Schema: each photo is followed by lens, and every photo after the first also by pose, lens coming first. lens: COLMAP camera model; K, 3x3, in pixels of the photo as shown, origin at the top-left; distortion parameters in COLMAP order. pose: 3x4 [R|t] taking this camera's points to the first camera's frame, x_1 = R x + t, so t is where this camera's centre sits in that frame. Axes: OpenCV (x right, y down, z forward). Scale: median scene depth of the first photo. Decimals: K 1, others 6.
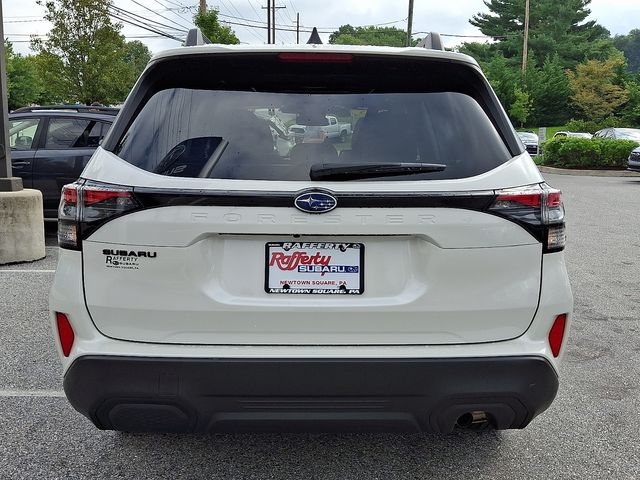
lens RADIAL K [[690.3, 0, 292.7], [0, 690.3, 263.6], [0, 0, 1]] dist [0.023713, 0.000000]
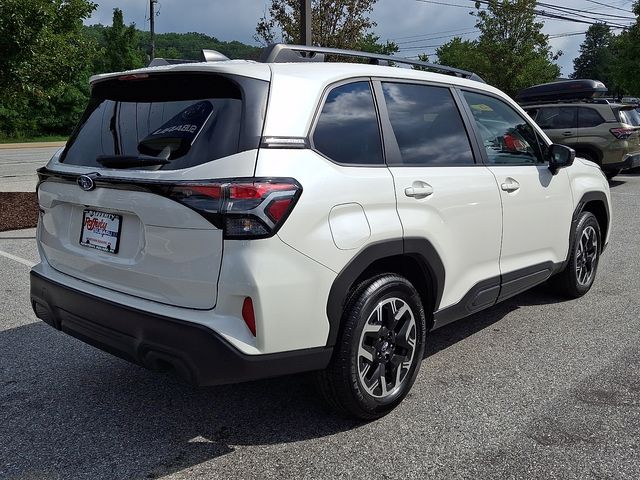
lens RADIAL K [[690.3, 0, 325.2], [0, 690.3, 238.7], [0, 0, 1]] dist [0.023713, 0.000000]
pose [[0.722581, 0.105848, -0.683135, 1.288289], [-0.125392, 0.991884, 0.021054, -0.062453], [0.679819, 0.070446, 0.729989, 0.290998]]
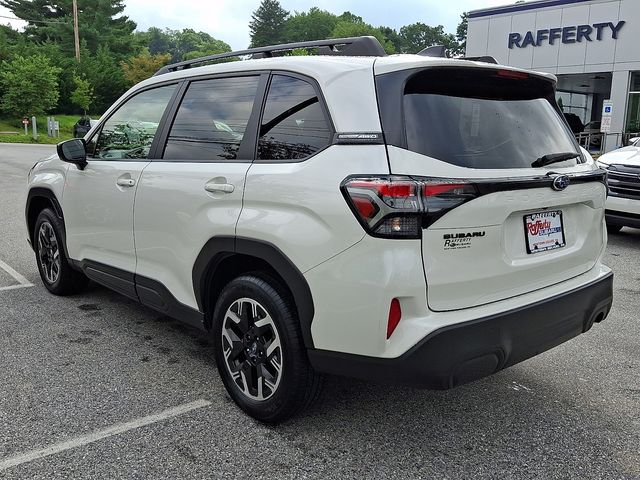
lens RADIAL K [[690.3, 0, 321.3], [0, 690.3, 240.5], [0, 0, 1]] dist [0.023713, 0.000000]
pose [[0.736066, -0.113456, 0.667334, -1.185052], [0.121742, 0.991967, 0.034367, -0.074866], [-0.665872, 0.055946, 0.743965, 0.277072]]
